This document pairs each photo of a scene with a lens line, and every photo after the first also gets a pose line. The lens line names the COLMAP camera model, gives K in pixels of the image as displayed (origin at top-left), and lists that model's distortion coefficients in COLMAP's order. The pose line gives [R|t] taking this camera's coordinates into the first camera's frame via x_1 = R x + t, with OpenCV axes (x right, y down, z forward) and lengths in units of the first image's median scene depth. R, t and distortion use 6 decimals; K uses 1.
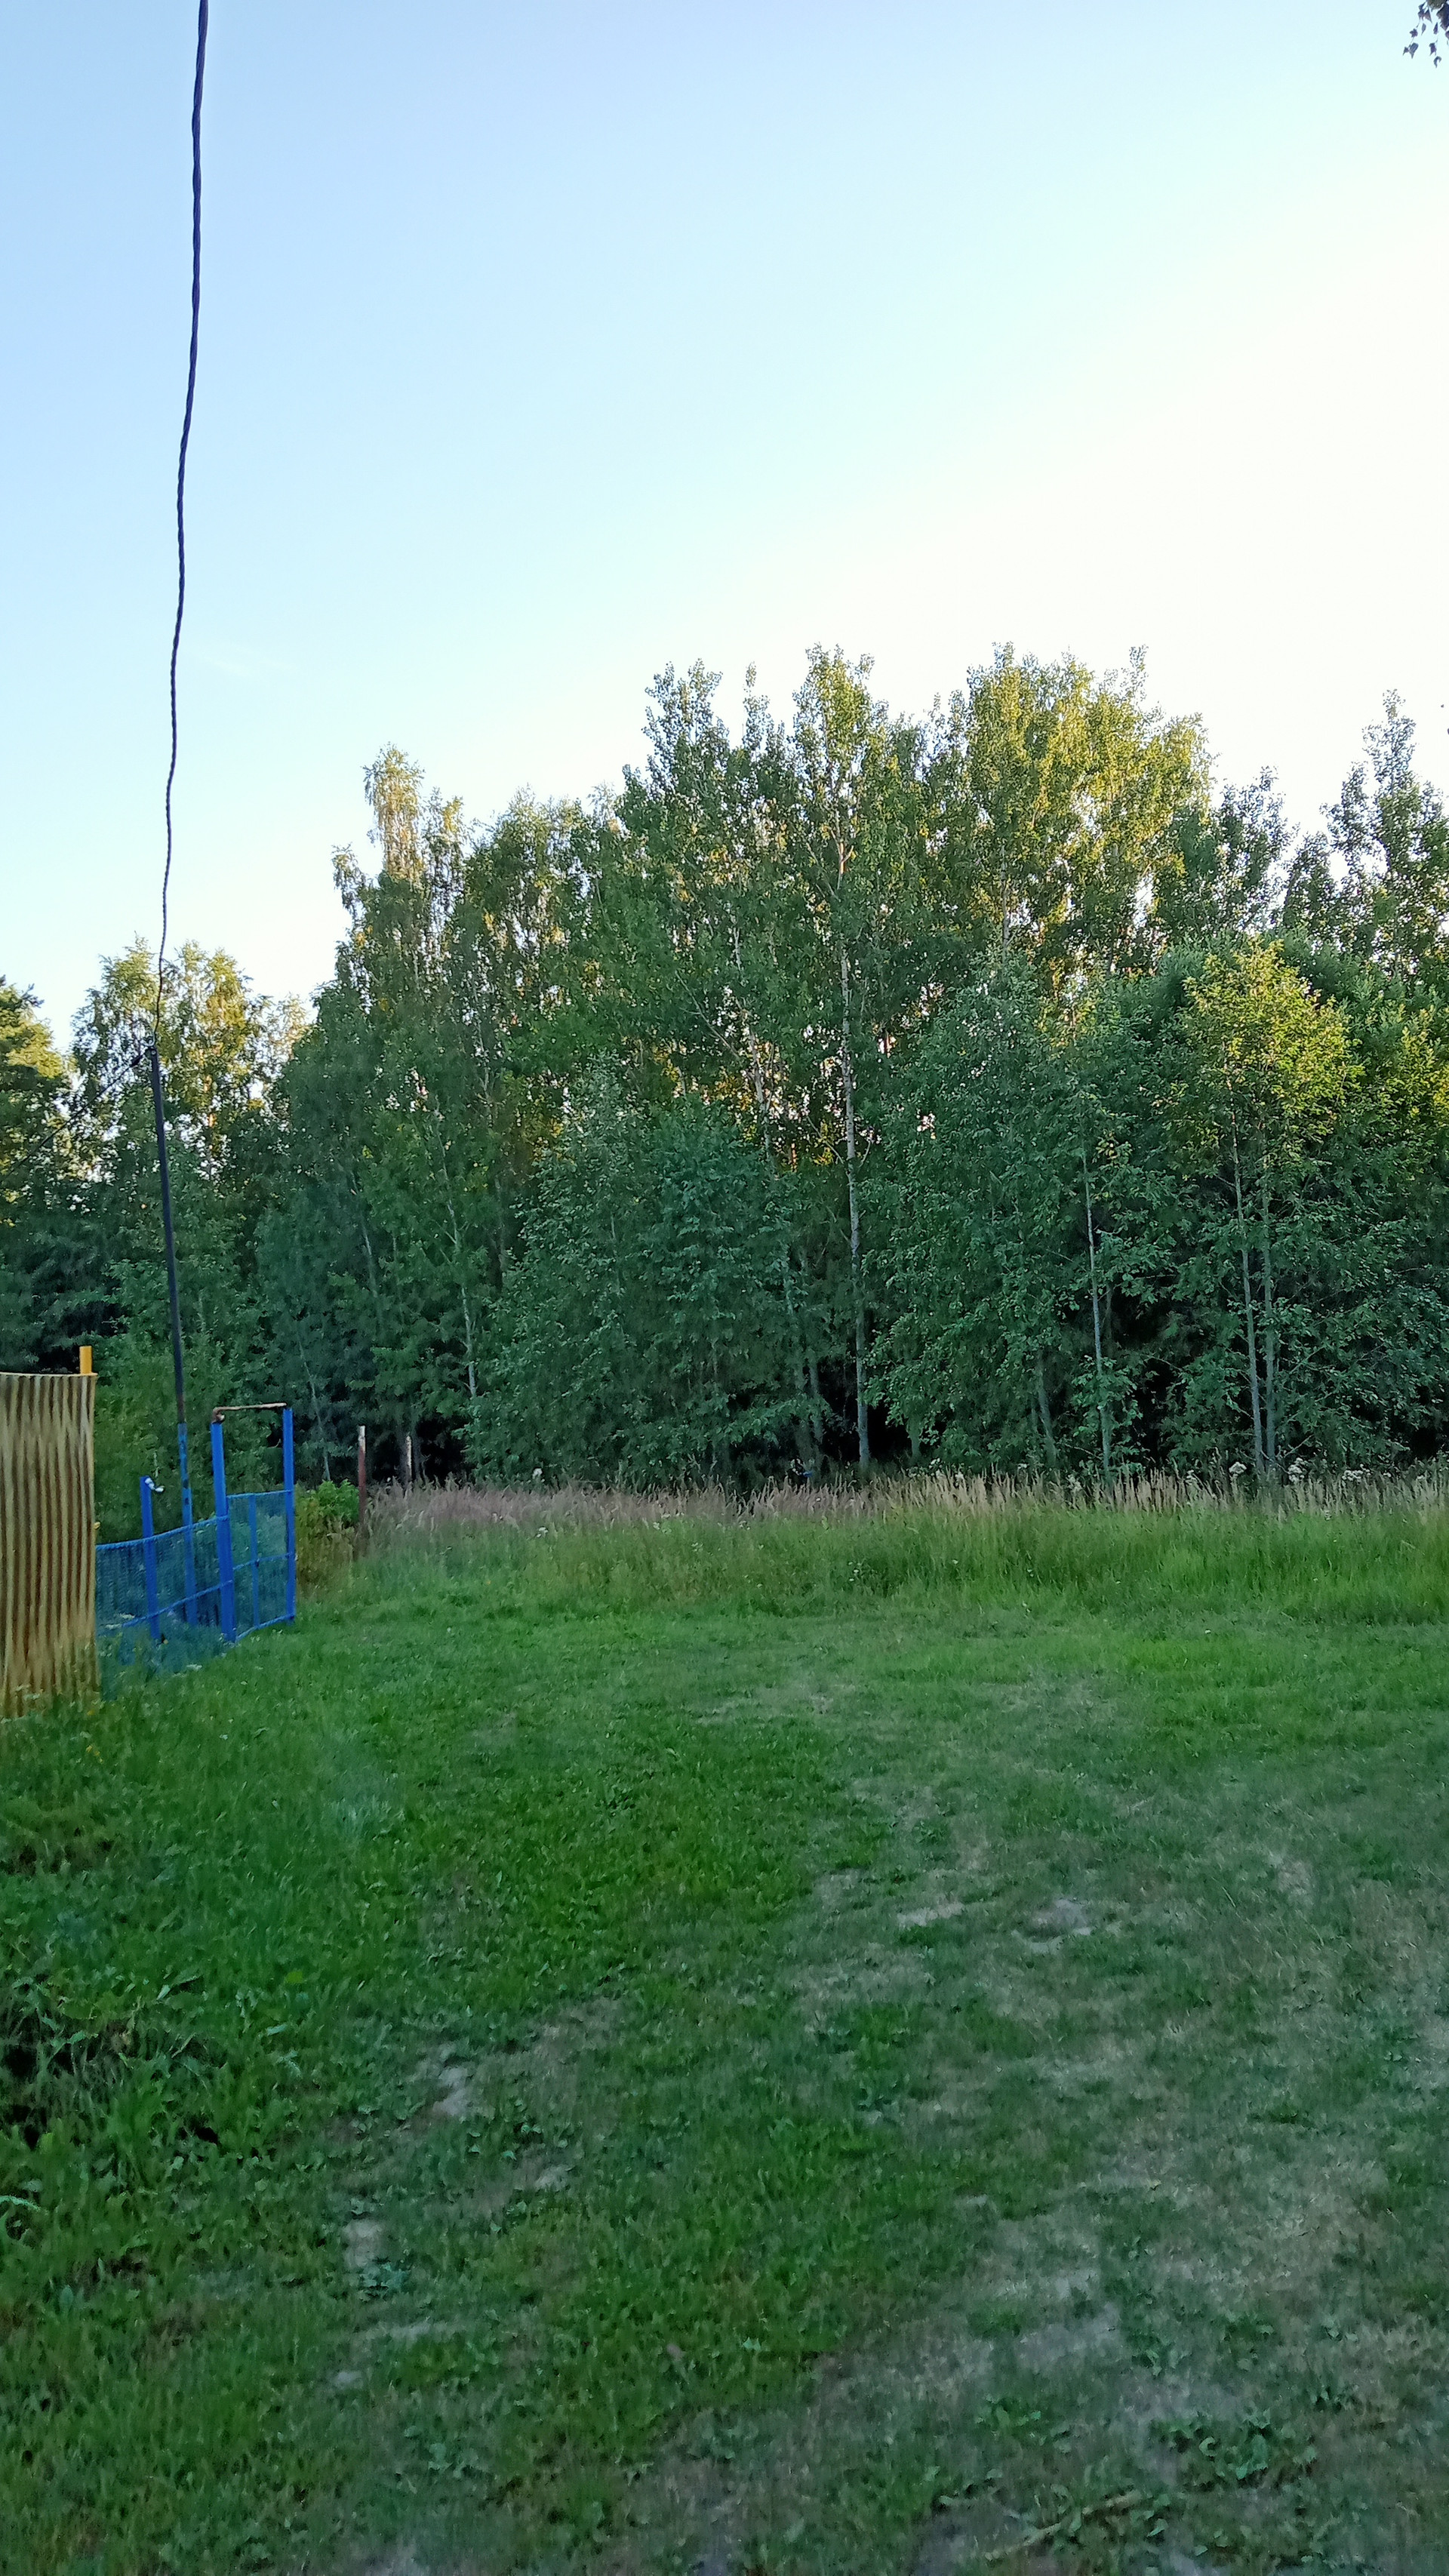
lens RADIAL K [[1864.3, 0, 724.5], [0, 1864.3, 1288.0], [0, 0, 1]] dist [0.035006, 0.008817]
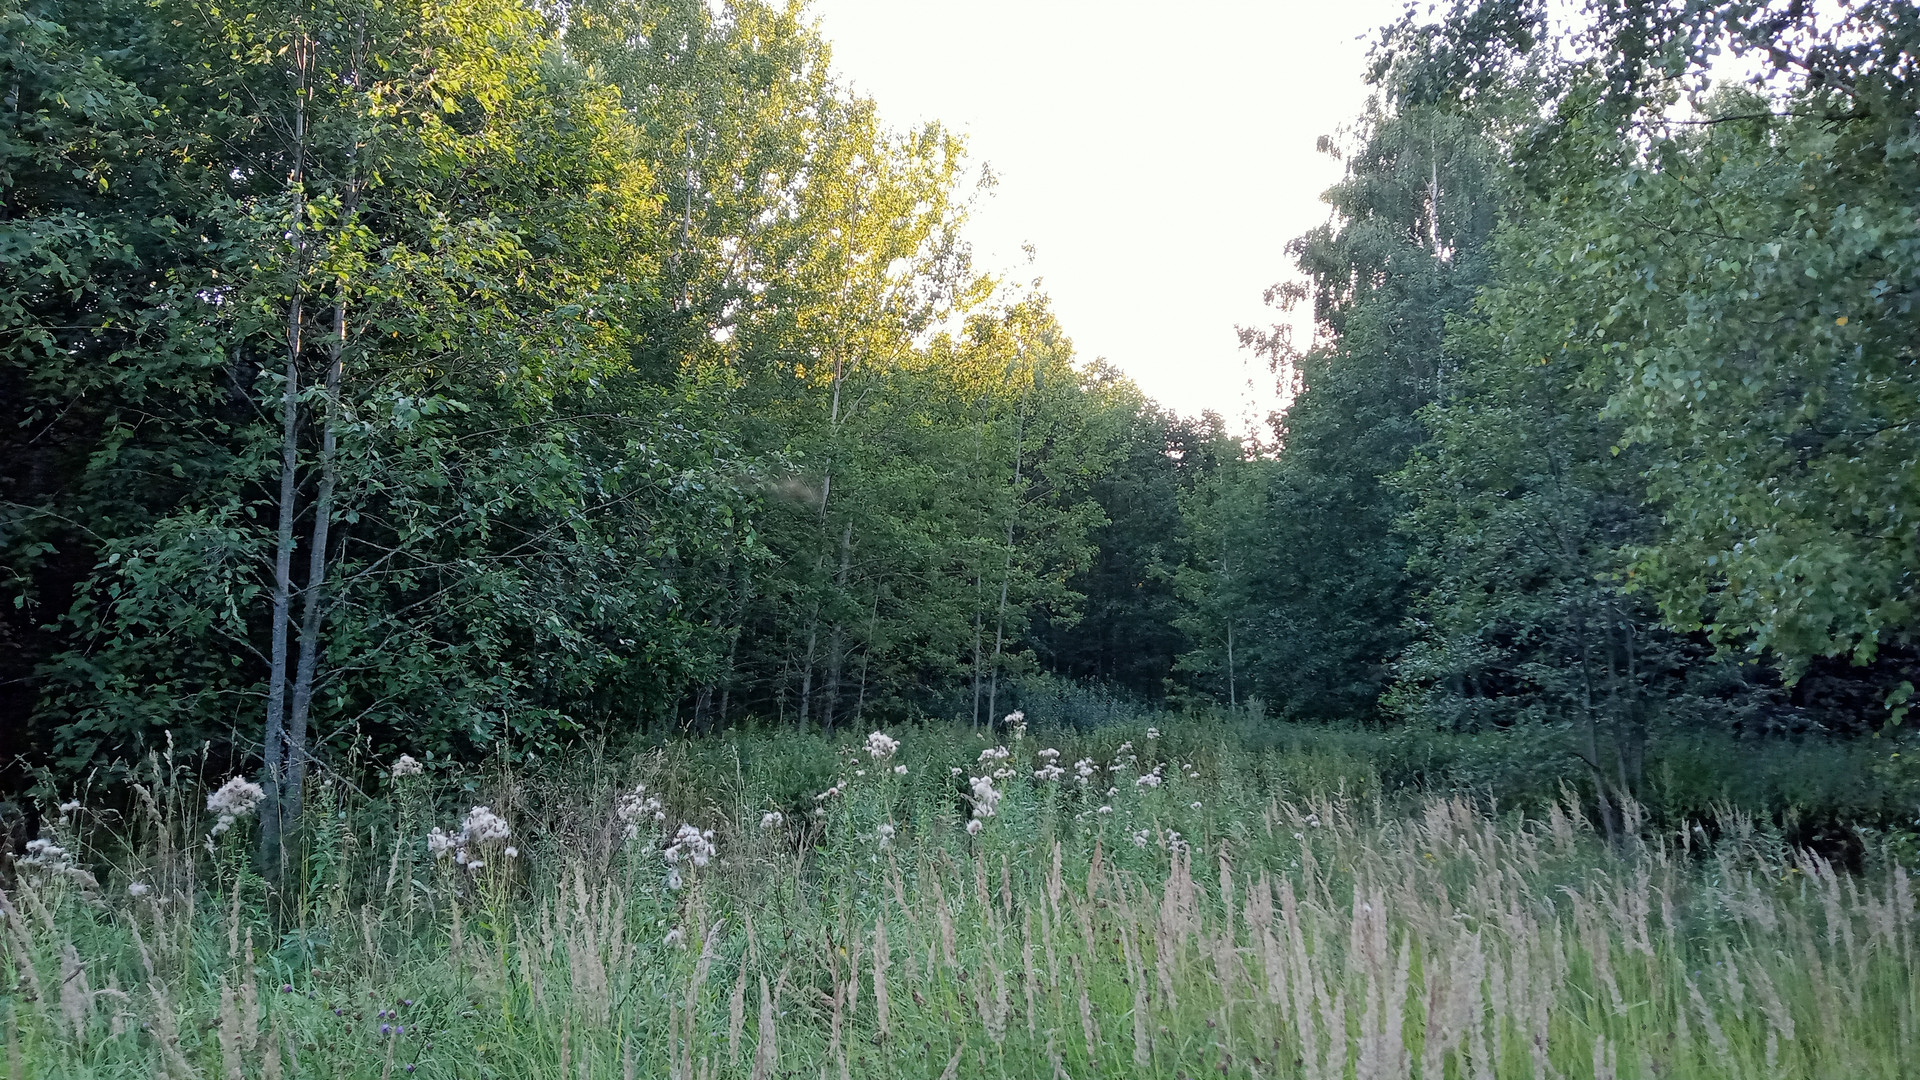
lens RADIAL K [[1354.5, 0, 999.7], [0, 1354.5, 517.6], [0, 0, 1]] dist [0.103109, -0.168402]
pose [[0.711976, 0.121484, 0.691616, 0.143399], [-0.073744, 0.992410, -0.098404, 0.046418], [-0.698321, 0.019059, 0.715531, 0.531006]]
